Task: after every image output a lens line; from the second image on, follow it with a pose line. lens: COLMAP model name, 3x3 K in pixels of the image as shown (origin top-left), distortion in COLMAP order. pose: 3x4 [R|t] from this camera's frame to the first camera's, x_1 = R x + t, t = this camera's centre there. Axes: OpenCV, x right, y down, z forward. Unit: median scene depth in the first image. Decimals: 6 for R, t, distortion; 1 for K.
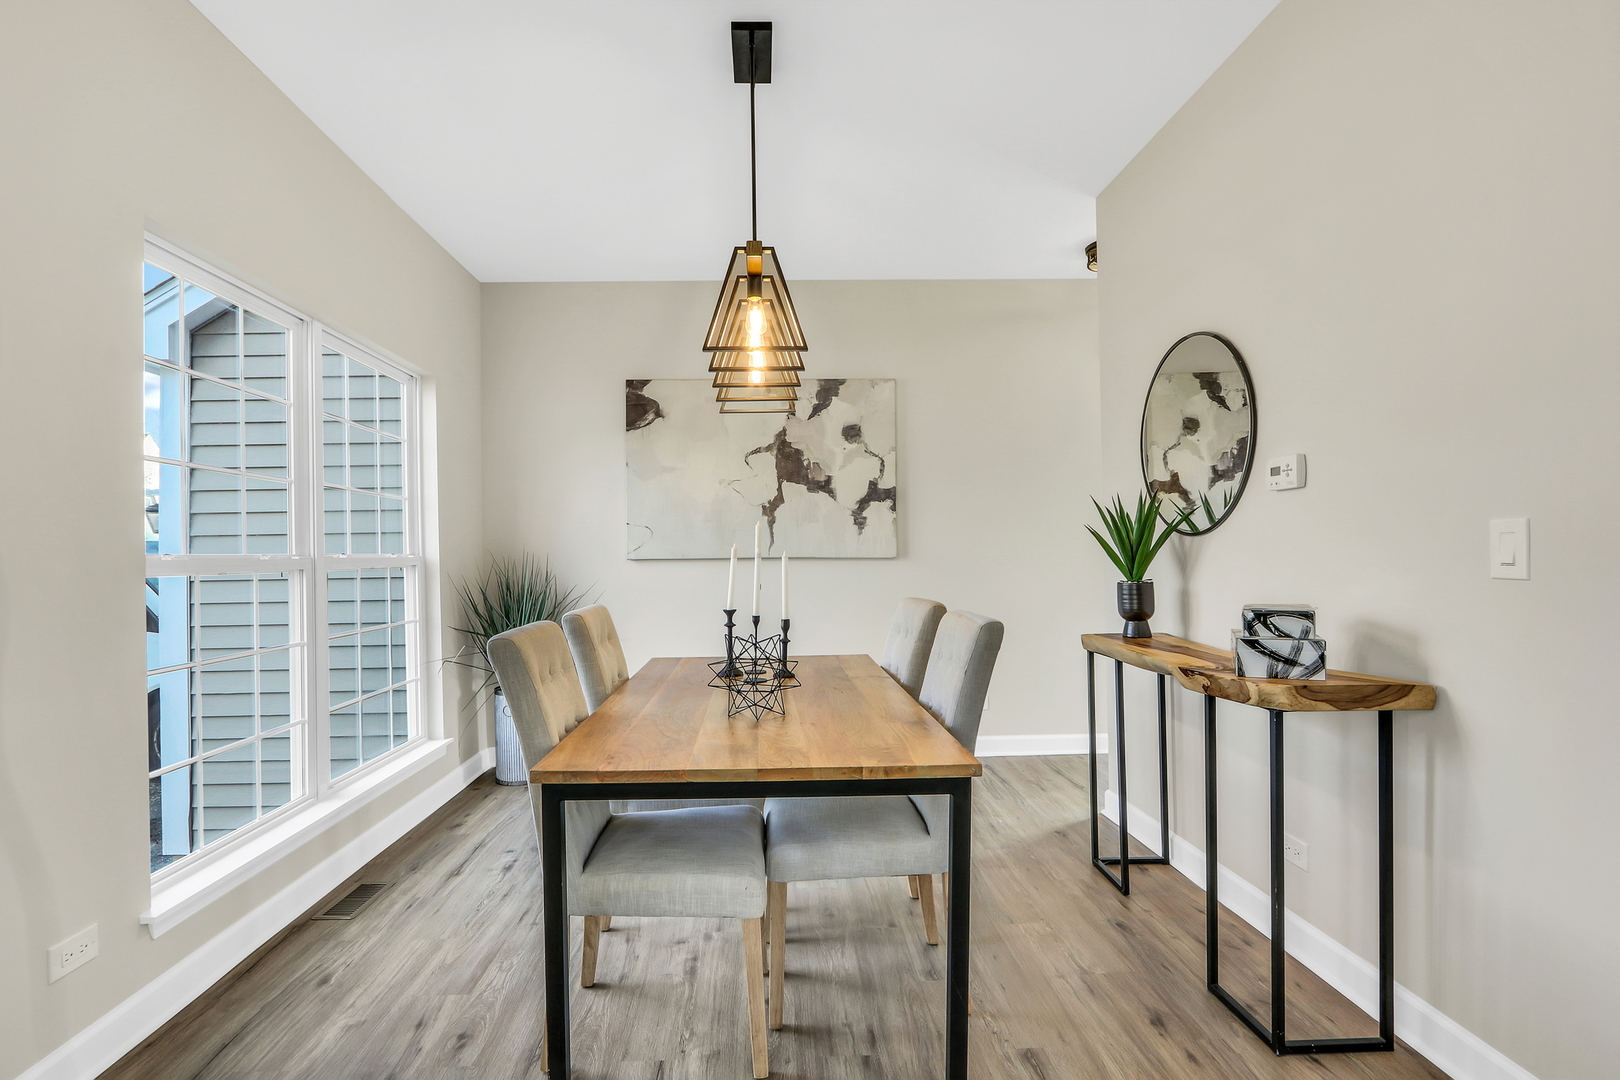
lens RADIAL K [[774.9, 0, 784.7], [0, 774.9, 553.6], [0, 0, 1]] dist [-0.008270, -0.000550]
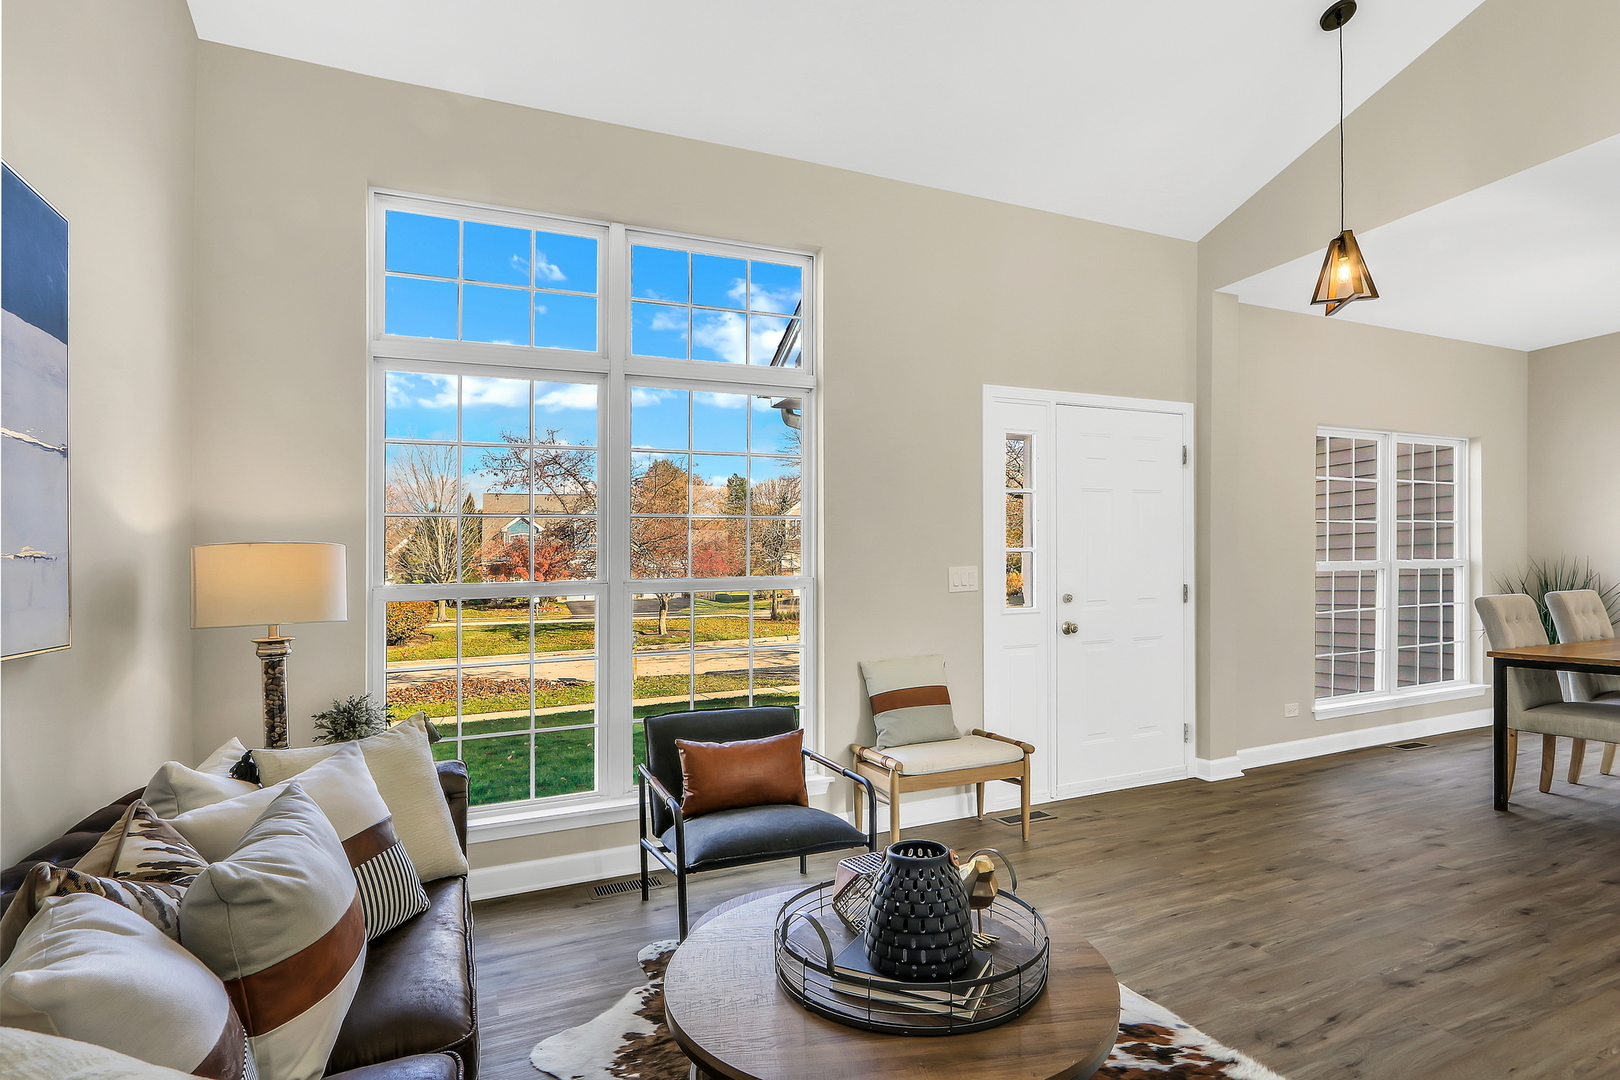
lens RADIAL K [[786.4, 0, 789.5], [0, 786.4, 551.3], [0, 0, 1]] dist [-0.013637, -0.000064]
pose [[0.355988, -0.026137, -0.934125, 0.640204], [0.019701, 0.999597, -0.020461, -0.012369], [0.934283, -0.011119, 0.356359, -1.023278]]
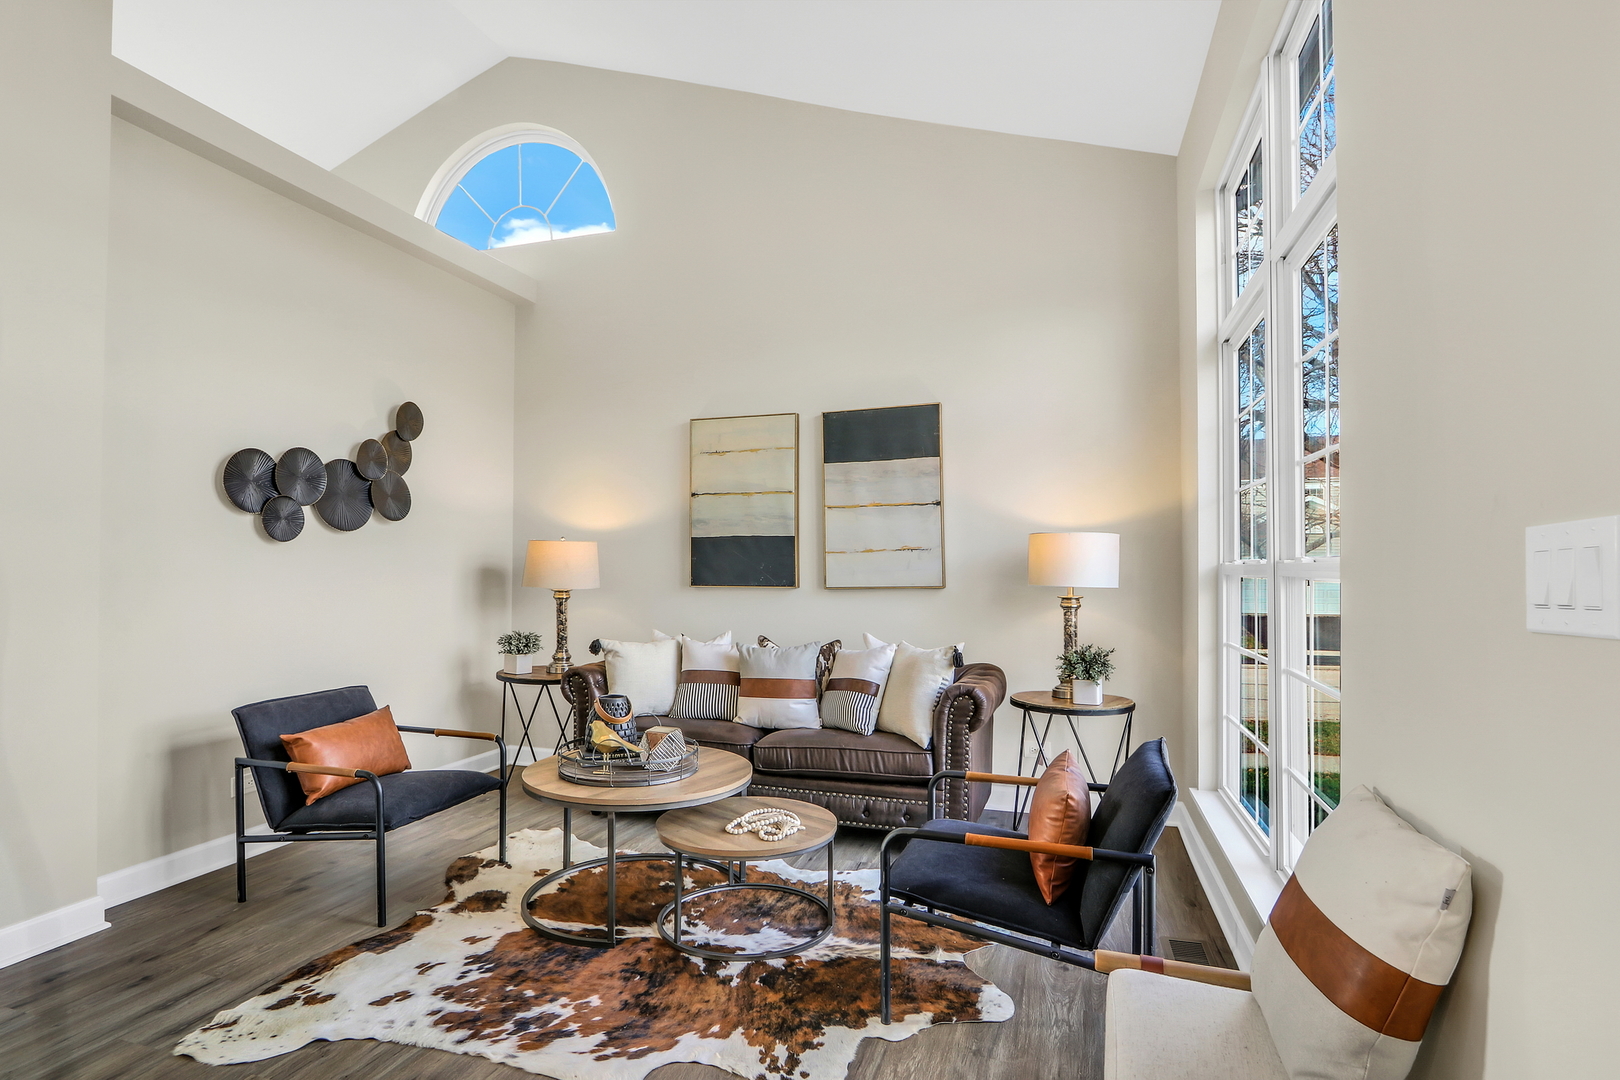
lens RADIAL K [[827.1, 0, 783.7], [0, 827.1, 551.6], [0, 0, 1]] dist [-0.010709, -0.001412]
pose [[-0.938065, 0.015280, 0.346122, -0.392829], [0.007772, 0.999704, -0.023070, 0.001176], [-0.346372, -0.018951, -0.937906, 0.164870]]
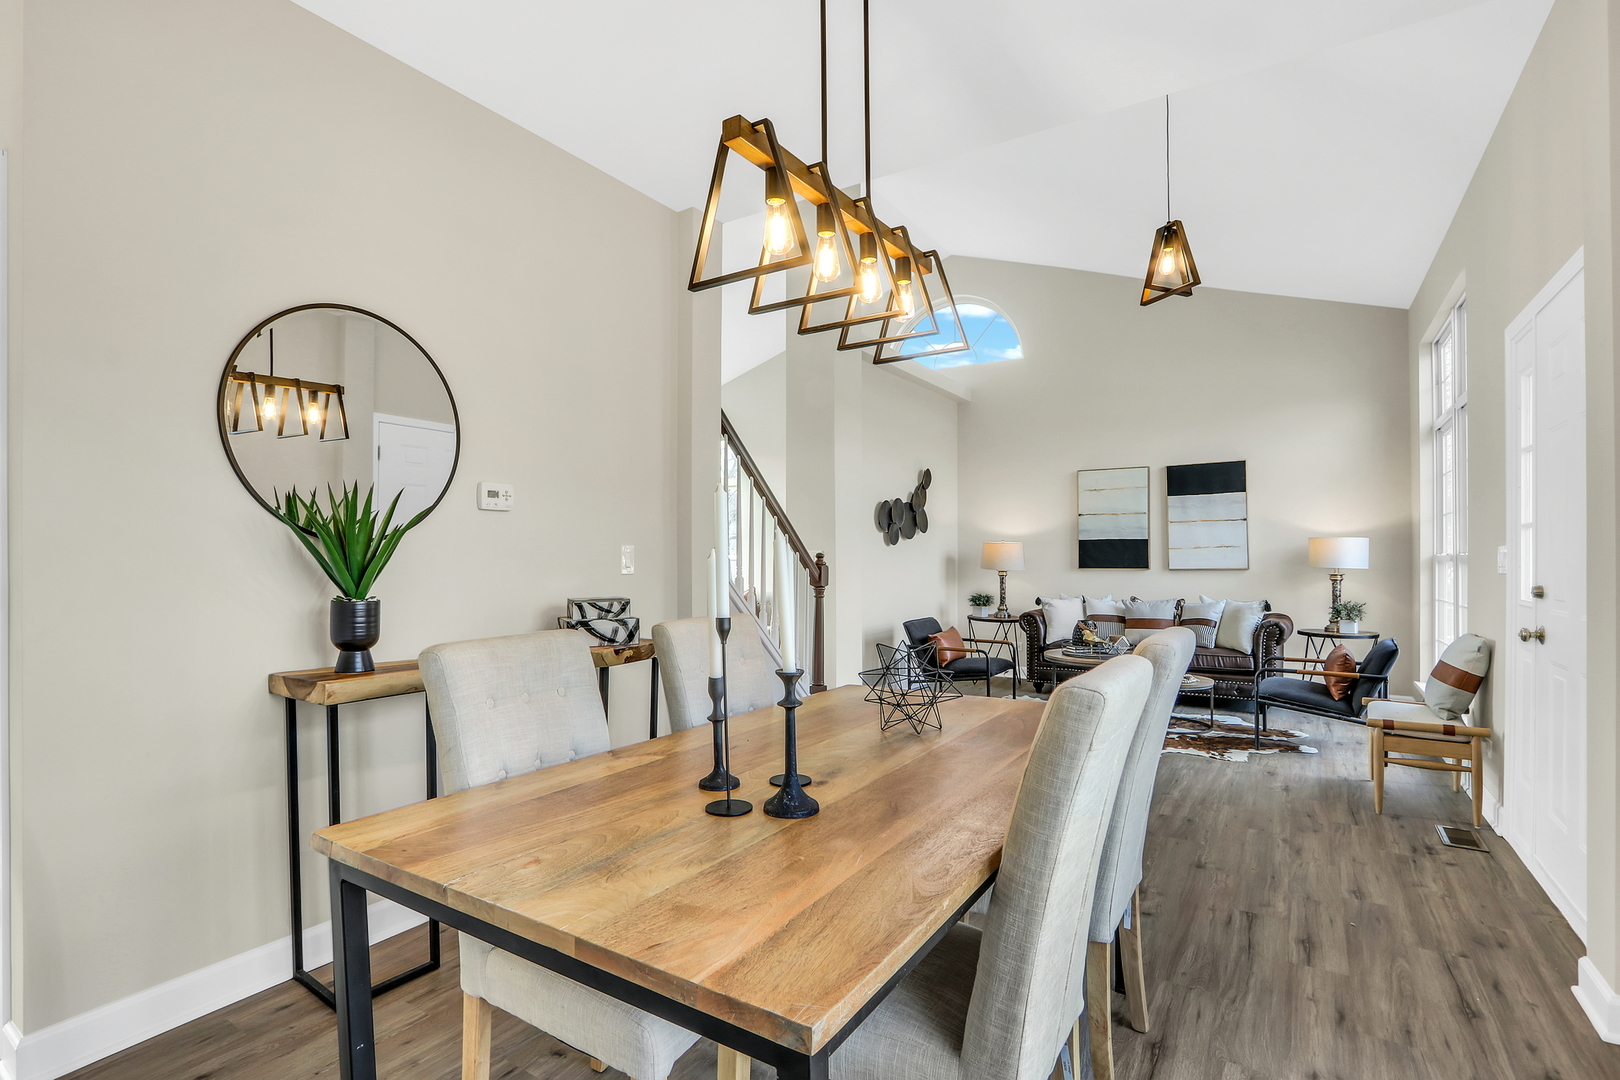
lens RADIAL K [[774.9, 0, 784.7], [0, 774.9, 553.6], [0, 0, 1]] dist [-0.008270, -0.000550]
pose [[-0.821069, 0.013699, 0.570664, -0.331466], [0.008387, 0.999894, -0.011935, 0.002549], [-0.570767, -0.005013, -0.821097, 1.384294]]
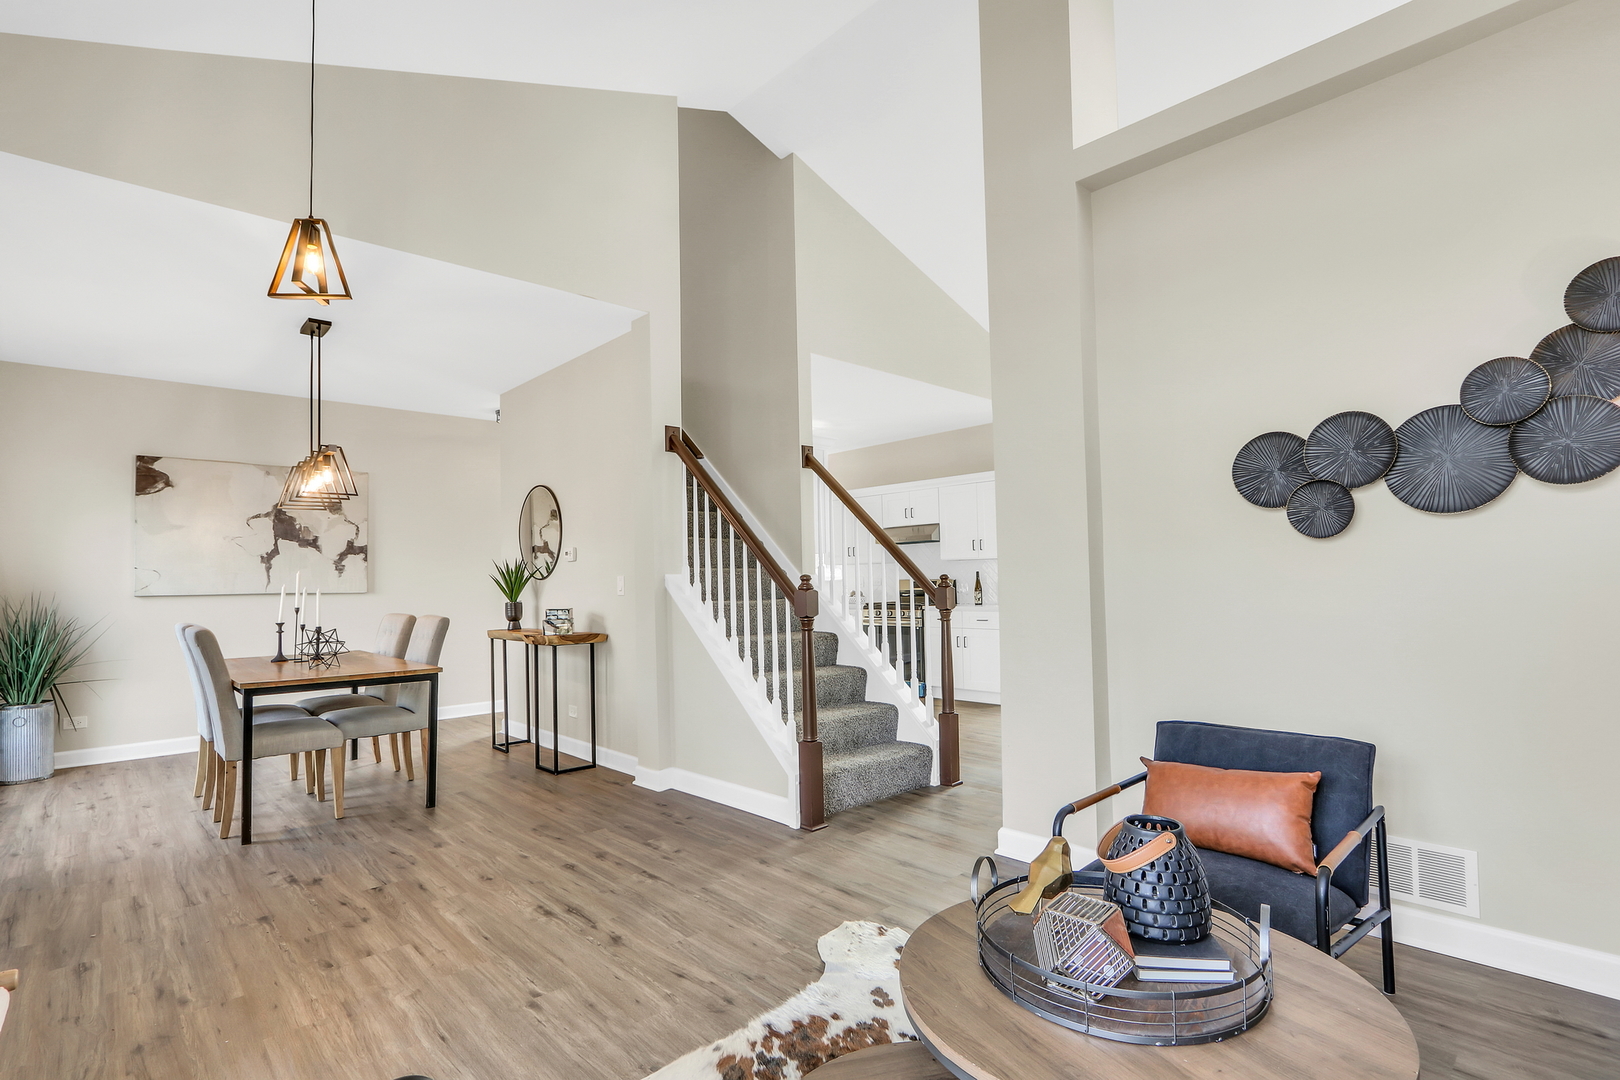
lens RADIAL K [[786.4, 0, 789.5], [0, 786.4, 551.3], [0, 0, 1]] dist [-0.013637, -0.000064]
pose [[0.758242, 0.023741, 0.651540, -0.340086], [0.008771, 0.998875, -0.046604, 0.004874], [-0.651914, 0.041052, 0.757181, -1.027539]]
